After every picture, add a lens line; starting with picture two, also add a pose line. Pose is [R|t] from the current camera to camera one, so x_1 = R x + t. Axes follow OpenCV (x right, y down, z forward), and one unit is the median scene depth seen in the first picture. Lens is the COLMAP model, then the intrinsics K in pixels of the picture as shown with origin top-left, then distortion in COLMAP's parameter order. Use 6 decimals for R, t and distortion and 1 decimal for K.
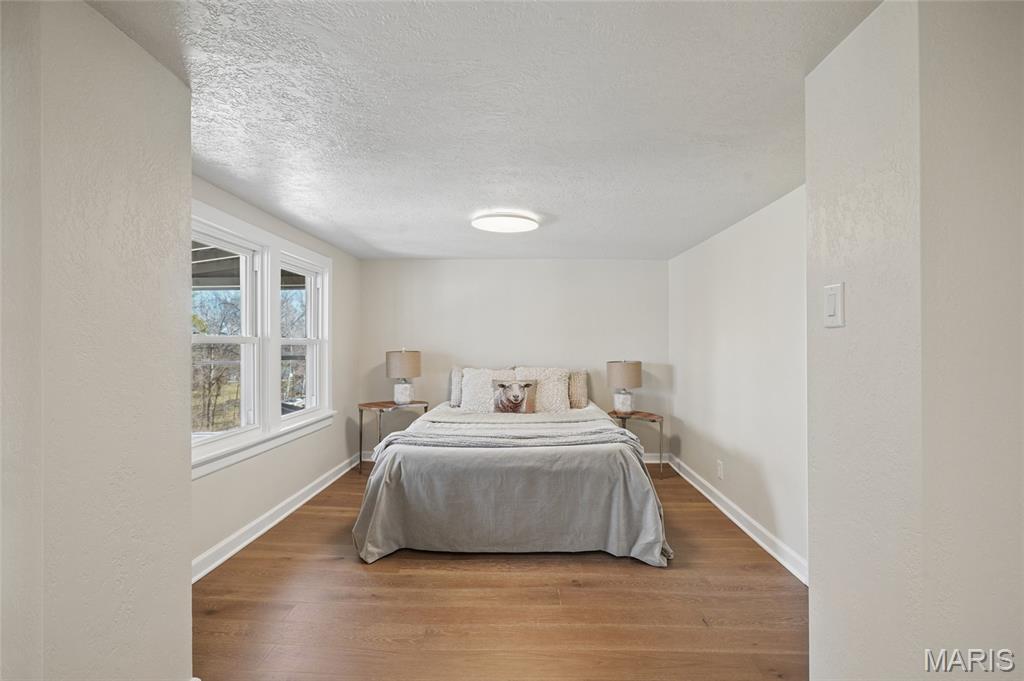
lens RADIAL K [[493.0, 0, 513.0], [0, 493.0, 343.1], [0, 0, 1]] dist [-0.002829, -0.000264]
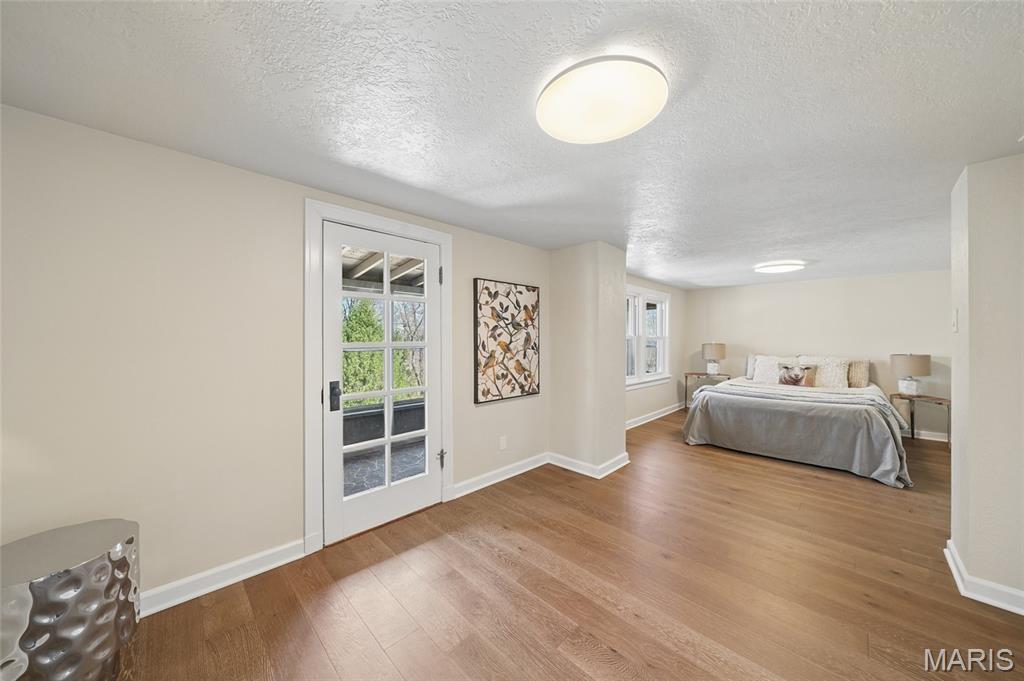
lens RADIAL K [[355.4, 0, 513.5], [0, 355.4, 341.4], [0, 0, 1]] dist [-0.000355, -0.000497]
pose [[0.731989, 0.010507, -0.681236, 0.129960], [-0.003983, 0.999930, 0.011143, -0.002606], [0.681305, -0.005443, 0.731979, -0.440423]]
